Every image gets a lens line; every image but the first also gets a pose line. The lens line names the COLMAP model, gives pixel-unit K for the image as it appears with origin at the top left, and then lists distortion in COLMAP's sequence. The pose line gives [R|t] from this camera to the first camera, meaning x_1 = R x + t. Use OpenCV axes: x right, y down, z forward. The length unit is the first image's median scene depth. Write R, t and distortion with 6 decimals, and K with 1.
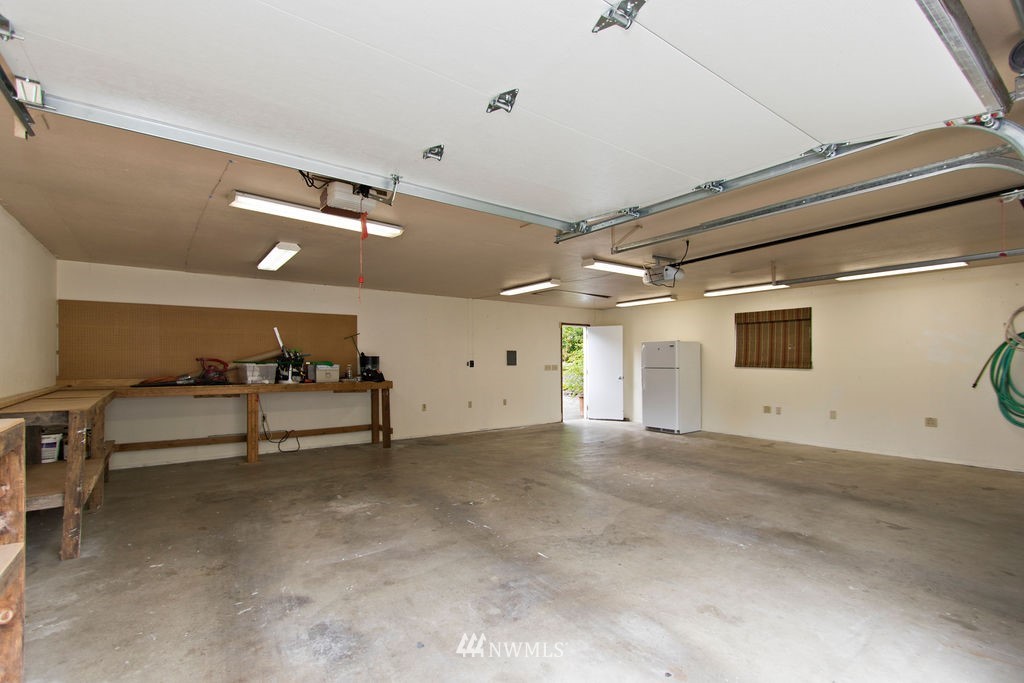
lens RADIAL K [[465.9, 0, 511.8], [0, 465.9, 360.1], [0, 0, 1]] dist [-0.000038, -0.000137]
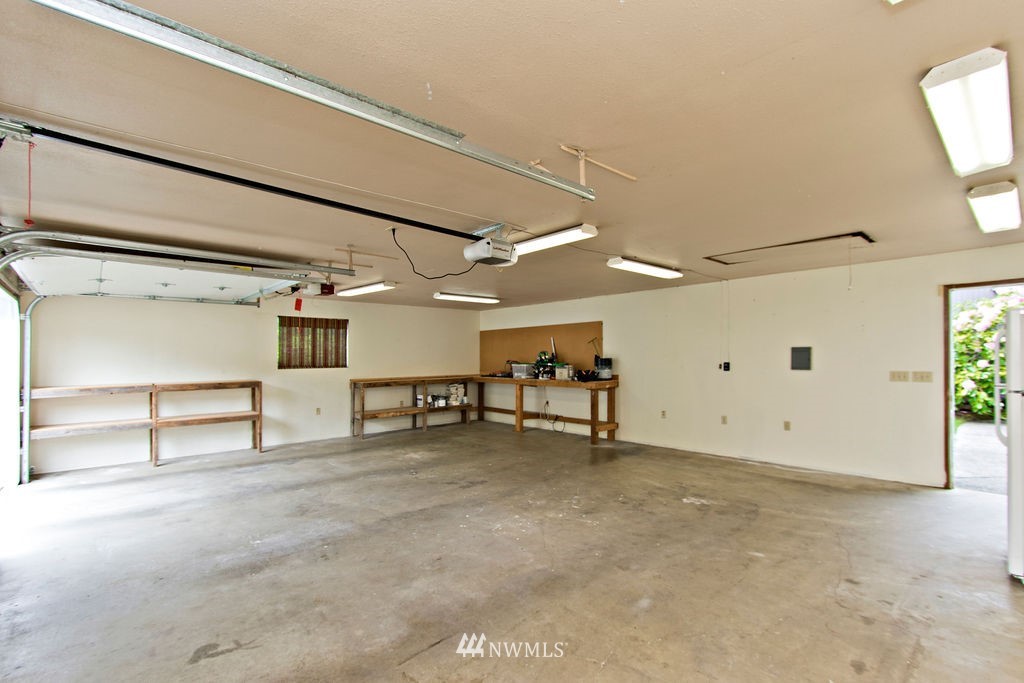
lens RADIAL K [[465.9, 0, 511.8], [0, 465.9, 360.1], [0, 0, 1]] dist [-0.000038, -0.000137]
pose [[0.096287, 0.007063, -0.995329, 1.060674], [0.011169, 0.999904, 0.008176, -0.021318], [0.995291, -0.011904, 0.096199, 0.966908]]
